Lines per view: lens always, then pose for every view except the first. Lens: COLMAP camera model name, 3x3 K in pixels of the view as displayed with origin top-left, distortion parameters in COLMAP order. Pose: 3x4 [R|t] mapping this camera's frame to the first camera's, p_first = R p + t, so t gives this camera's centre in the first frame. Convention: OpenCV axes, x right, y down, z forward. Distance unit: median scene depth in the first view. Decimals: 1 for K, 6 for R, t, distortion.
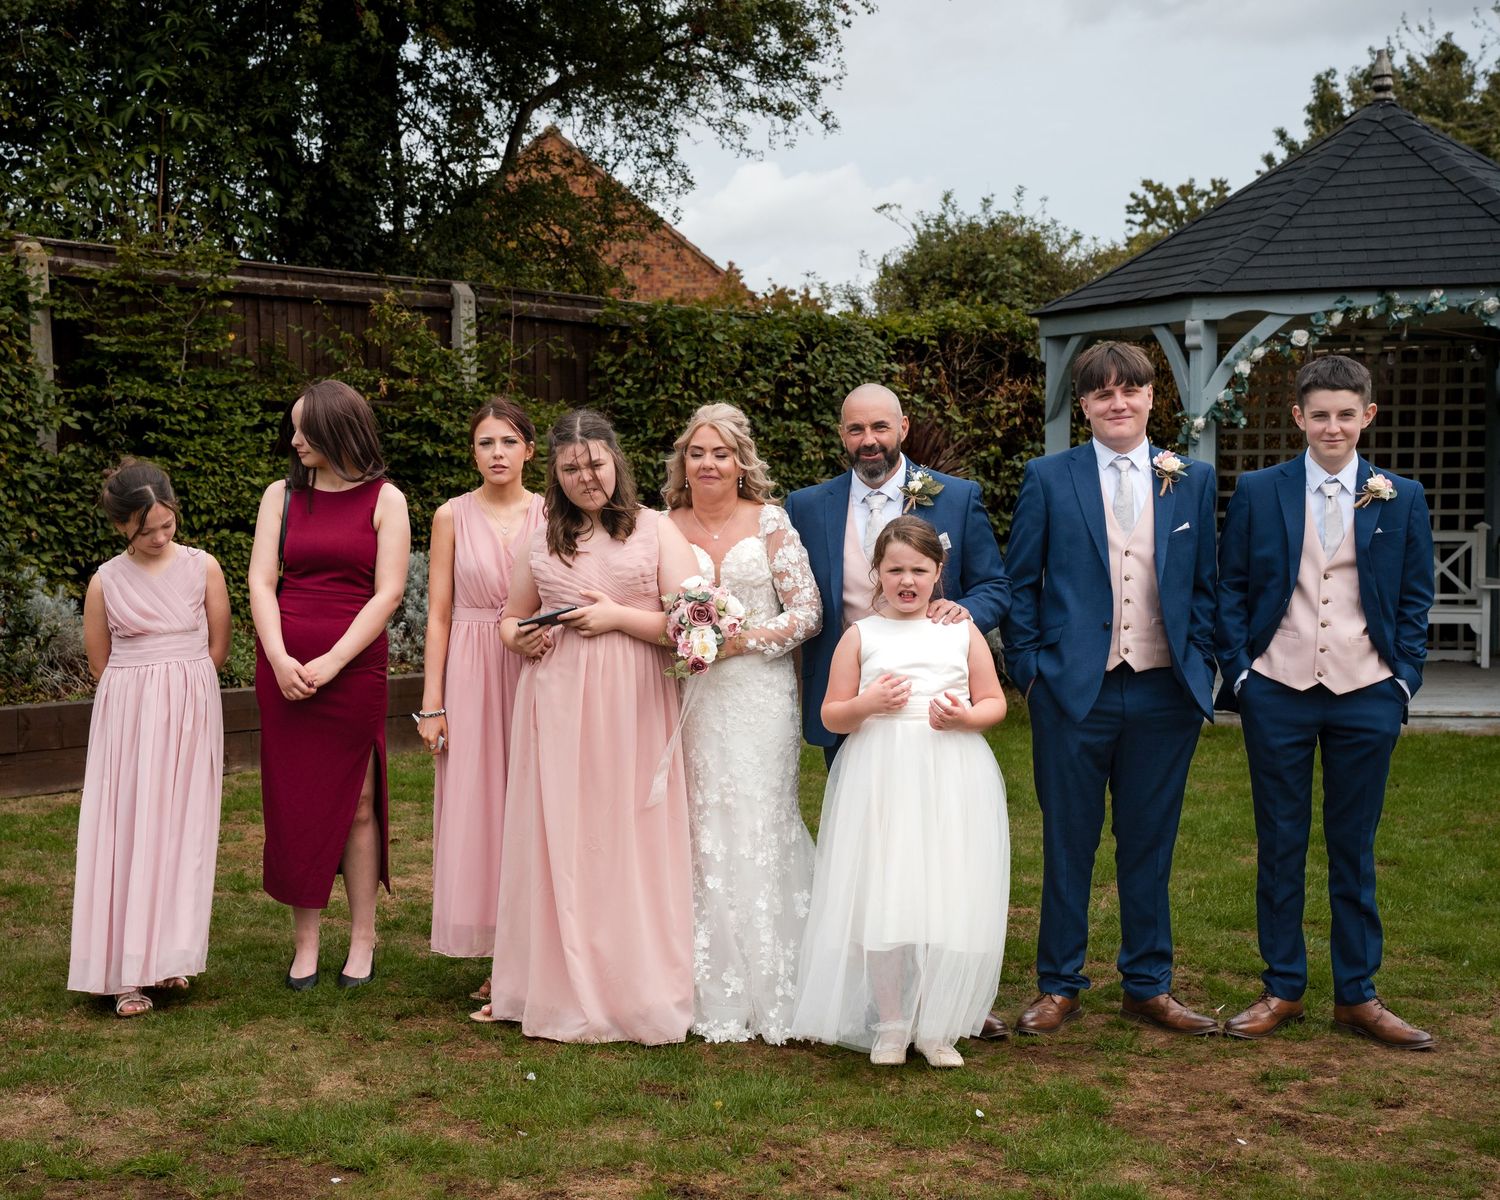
lens RADIAL K [[2422.0, 0, 685.8], [0, 2422.0, 622.7], [0, 0, 1]] dist [0.190692, 0.099576]
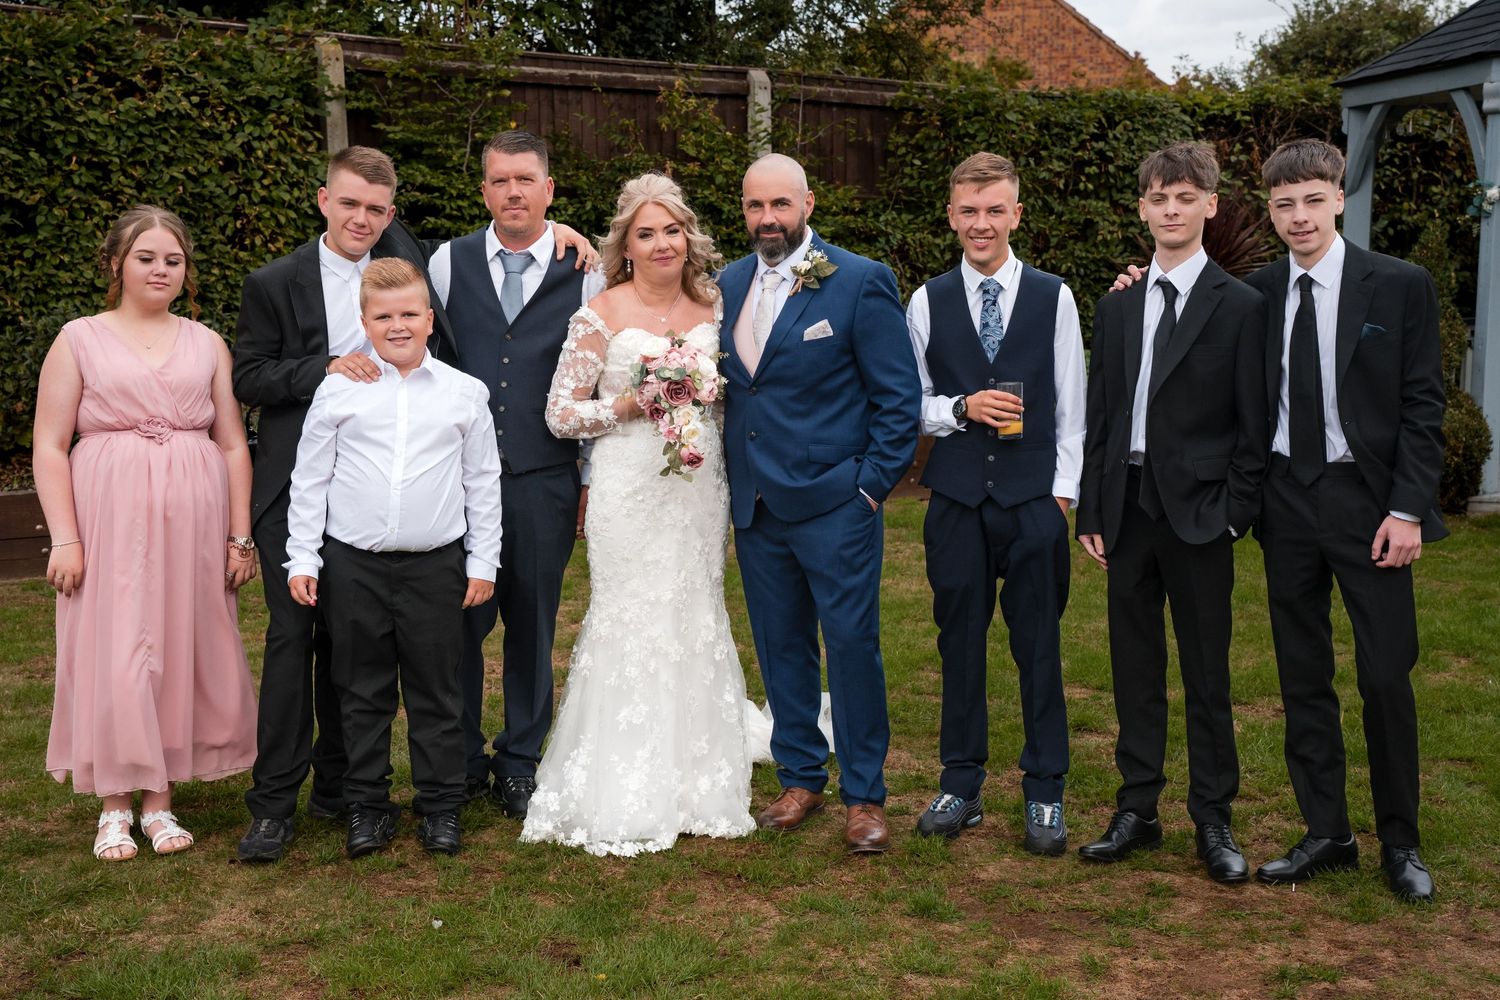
lens RADIAL K [[2080.9, 0, 722.3], [0, 2080.9, 517.8], [0, 0, 1]] dist [0.122371, 0.268231]
pose [[0.977301, 0.023525, -0.210544, 0.089092], [-0.010132, 0.997868, 0.064467, -0.006741], [0.211612, -0.060871, 0.975456, 0.120984]]
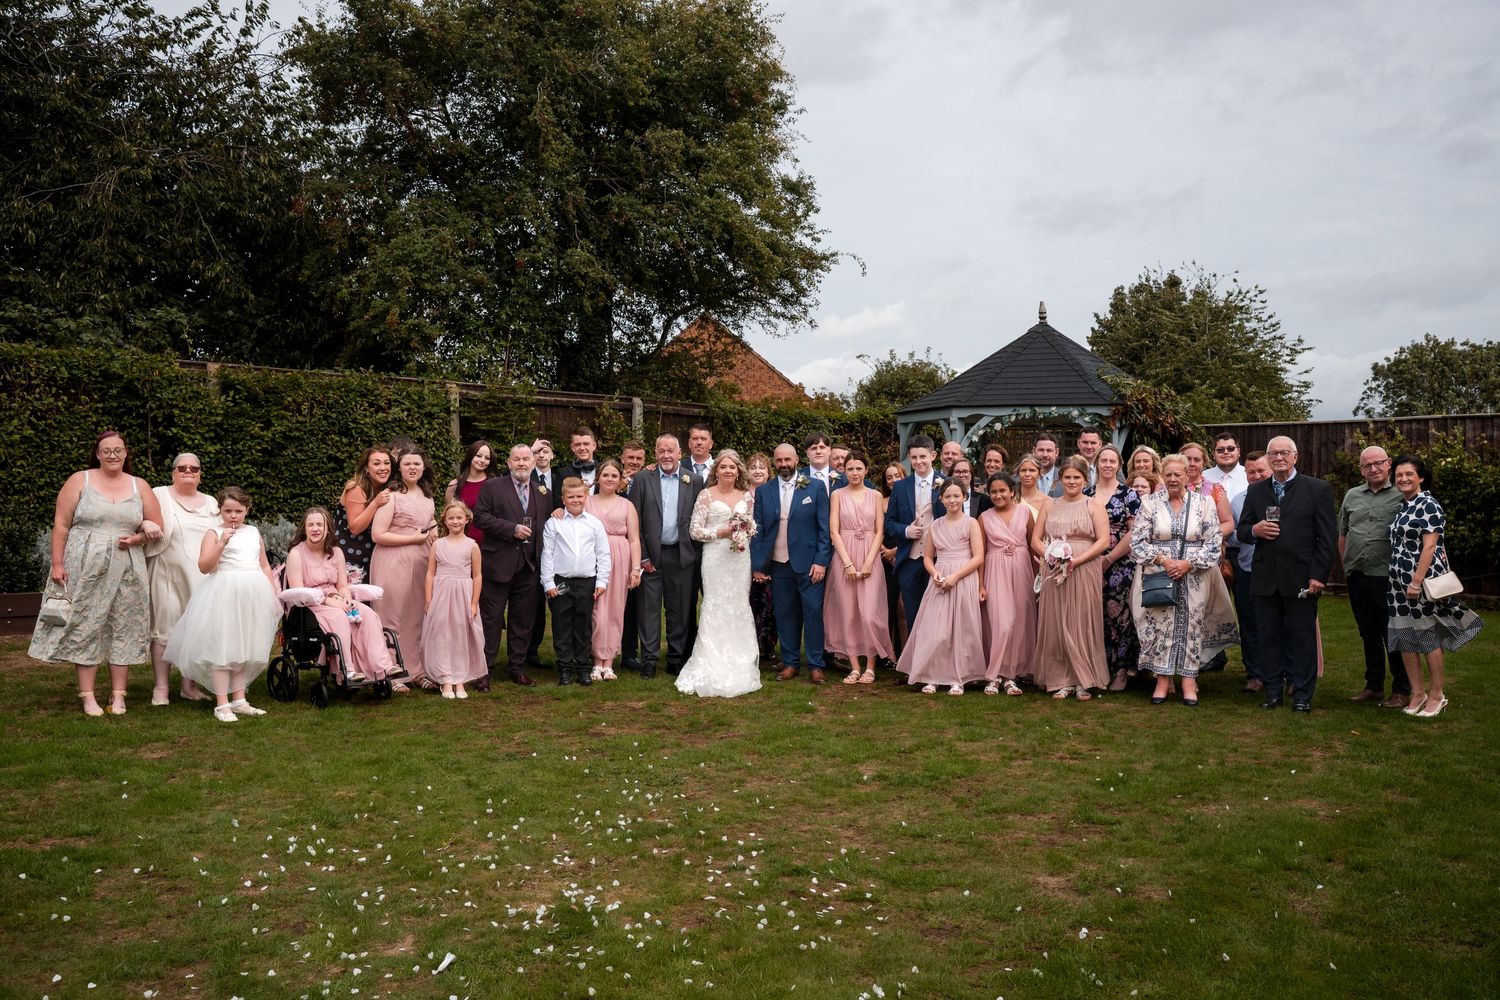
lens RADIAL K [[1451.4, 0, 750.0], [0, 1451.4, 500.0], [0, 0, 1]] dist [-0.086570, 0.023145]
pose [[0.999089, 0.005974, -0.042248, 0.070501], [-0.008441, 0.998254, -0.058465, 0.031187], [0.041825, 0.058769, 0.997395, -0.324466]]
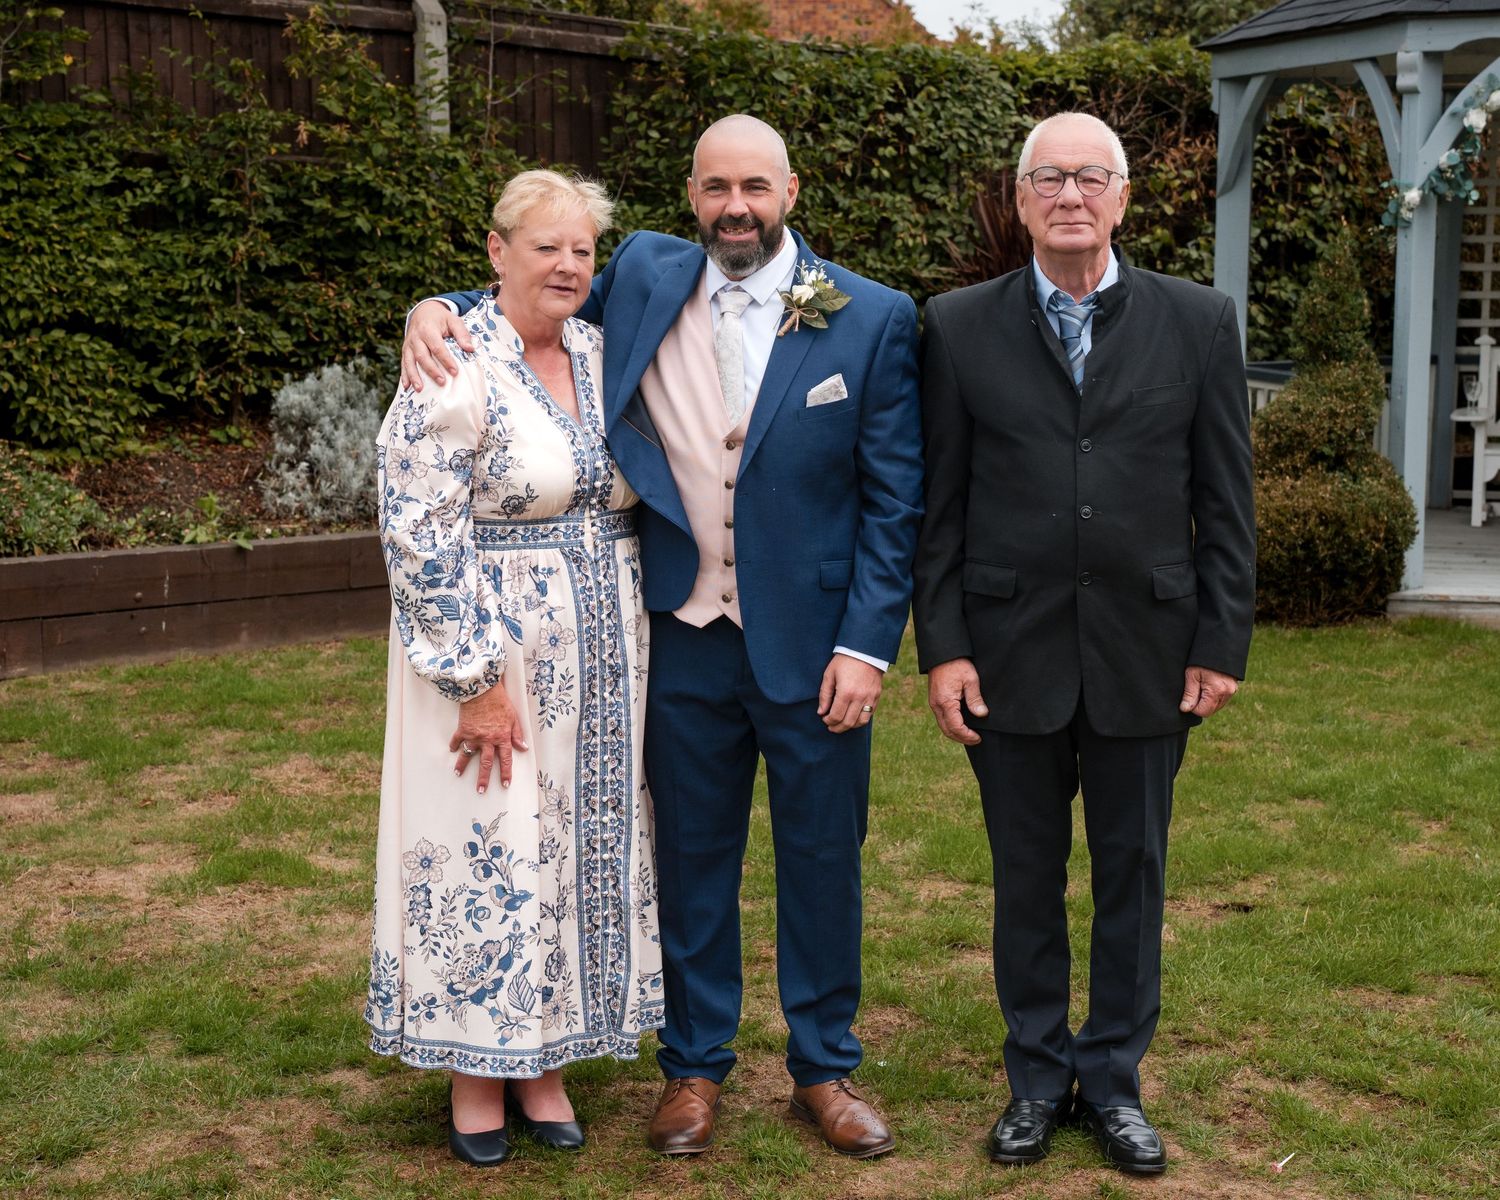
lens RADIAL K [[2756.0, 0, 846.8], [0, 2756.0, 555.9], [0, 0, 1]] dist [0.199440, 0.241432]
pose [[0.999473, 0.012922, -0.029767, 0.064744], [-0.011569, 0.998912, 0.045170, -0.010766], [0.030319, -0.044802, 0.998536, 0.159879]]
